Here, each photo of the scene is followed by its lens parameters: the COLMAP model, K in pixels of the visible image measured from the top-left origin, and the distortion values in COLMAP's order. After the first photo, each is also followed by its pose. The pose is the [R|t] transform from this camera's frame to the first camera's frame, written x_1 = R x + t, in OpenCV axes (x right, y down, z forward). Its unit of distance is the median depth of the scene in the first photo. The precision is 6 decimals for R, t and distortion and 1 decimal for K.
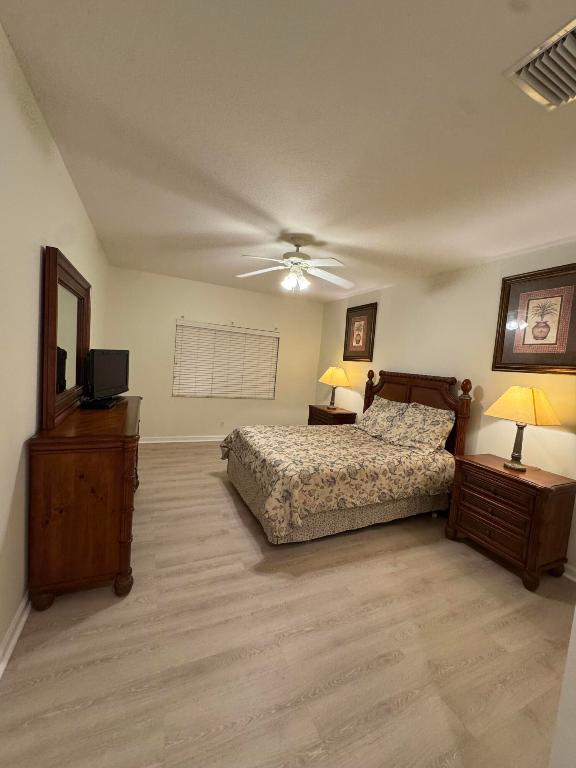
lens RADIAL K [[306.6, 0, 287.1], [0, 306.6, 381.0], [0, 0, 1]] dist [-0.002542, 0.000382]
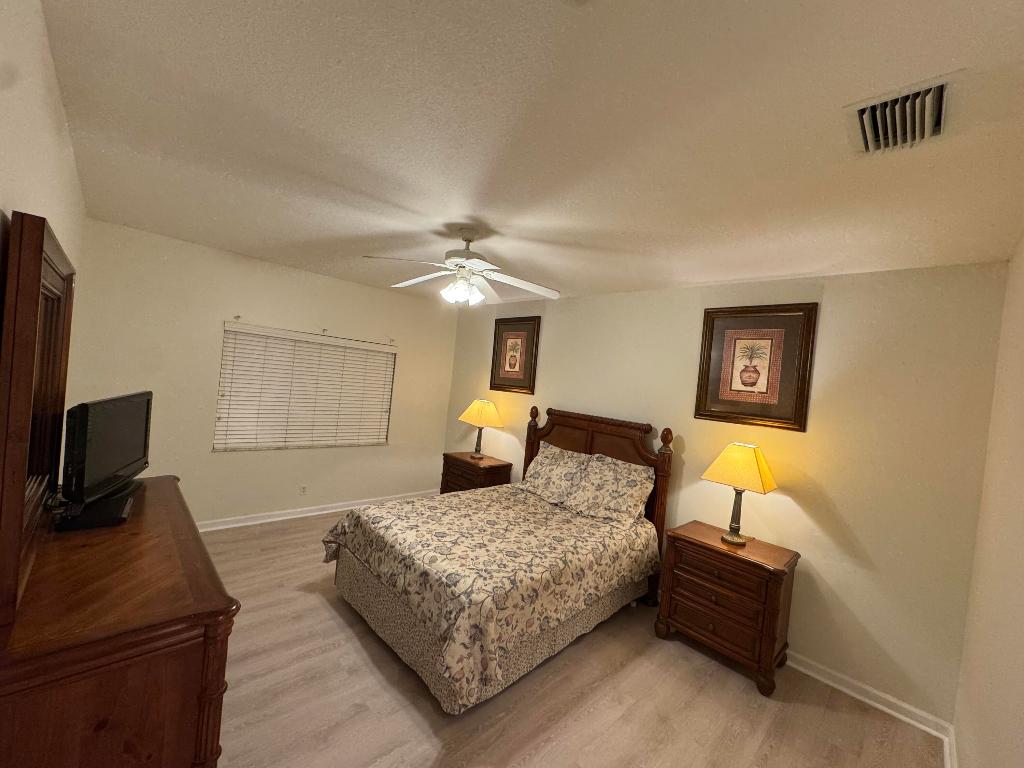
lens RADIAL K [[408.9, 0, 512.0], [0, 408.9, 384.0], [0, 0, 1]] dist [-0.002542, 0.000382]
pose [[0.941103, 0.007832, 0.338028, -0.177318], [0.000681, 0.999686, -0.025058, -0.101712], [-0.338118, 0.023813, 0.940802, 0.125133]]
